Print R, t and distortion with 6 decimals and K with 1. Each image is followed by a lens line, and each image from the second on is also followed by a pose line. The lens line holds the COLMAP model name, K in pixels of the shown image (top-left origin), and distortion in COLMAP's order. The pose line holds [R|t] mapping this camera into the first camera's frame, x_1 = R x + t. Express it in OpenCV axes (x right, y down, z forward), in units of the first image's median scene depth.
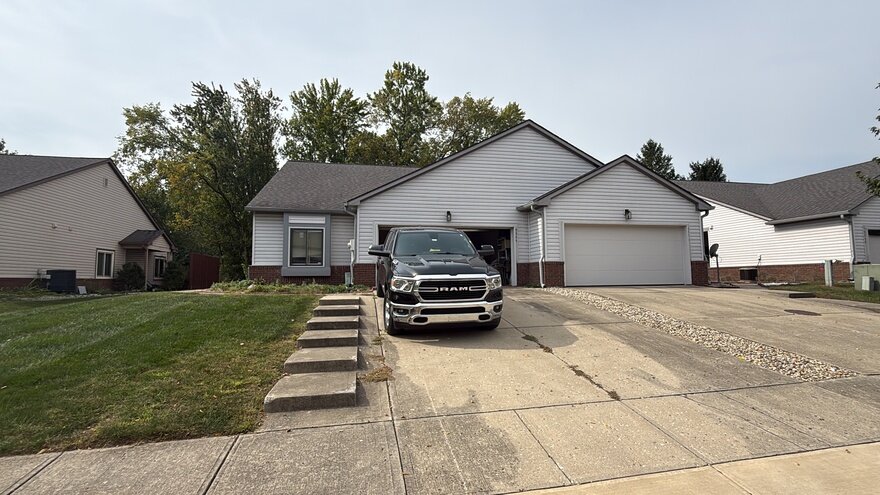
lens RADIAL K [[402.6, 0, 443.0], [0, 402.6, 248.7], [0, 0, 1]] dist [0.009757, -0.000503]
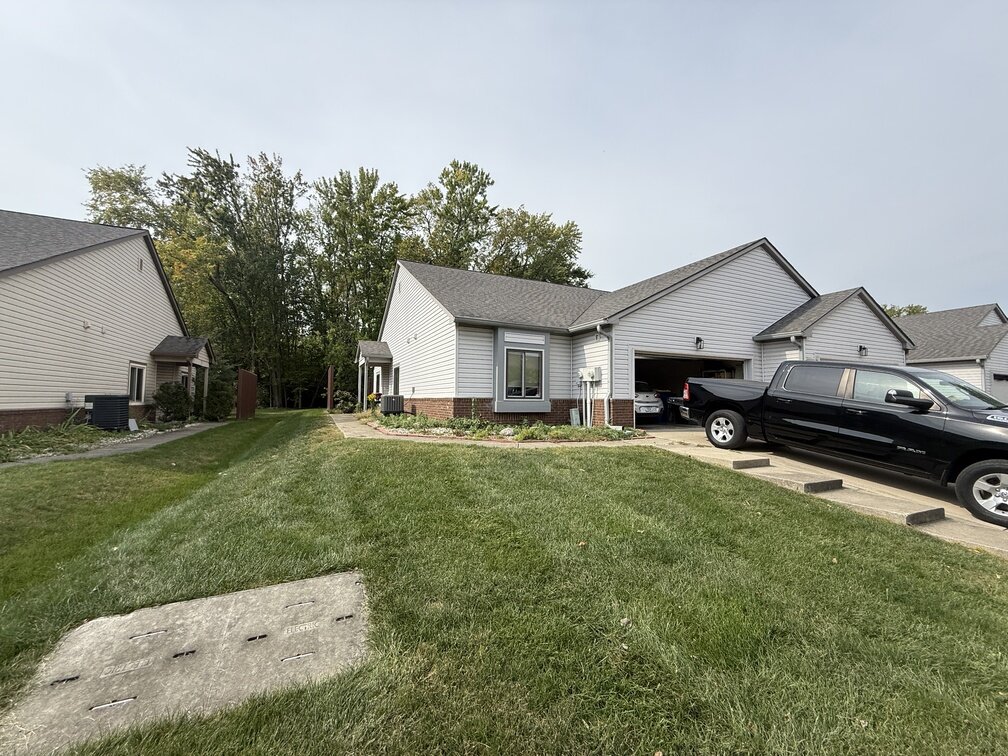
lens RADIAL K [[400.3, 0, 501.1], [0, 400.3, 381.3], [0, 0, 1]] dist [-0.003358, 0.000758]
pose [[0.973030, 0.027895, 0.228984, -0.206445], [-0.035260, 0.998982, 0.028138, -0.004006], [-0.227966, -0.035453, 0.973023, 0.103937]]
